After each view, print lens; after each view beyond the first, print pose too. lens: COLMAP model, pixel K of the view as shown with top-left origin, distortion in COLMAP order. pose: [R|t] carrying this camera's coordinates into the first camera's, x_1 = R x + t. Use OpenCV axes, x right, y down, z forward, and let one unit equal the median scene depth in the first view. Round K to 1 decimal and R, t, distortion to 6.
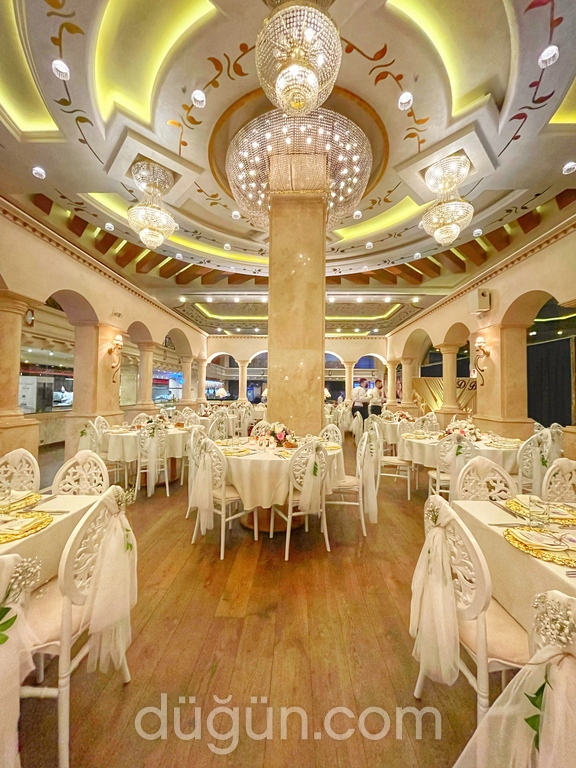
lens RADIAL K [[304.3, 0, 289.3], [0, 304.3, 386.9], [0, 0, 1]] dist [-0.000904, 0.000254]
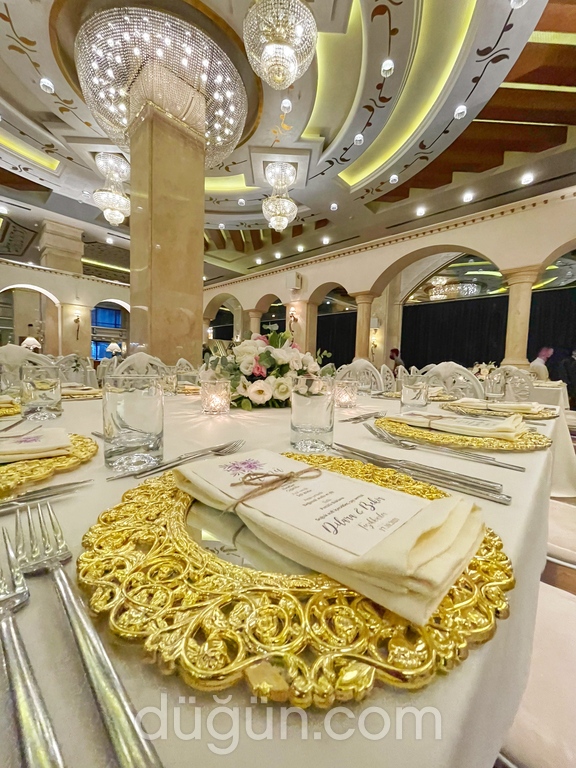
lens RADIAL K [[304.3, 0, 292.4], [0, 304.3, 385.4], [0, 0, 1]] dist [-0.000904, 0.000254]
pose [[0.663332, -0.043132, 0.747082, -0.444624], [-0.031160, 0.995880, 0.085164, 0.076884], [-0.747677, -0.079771, 0.659254, 0.044036]]
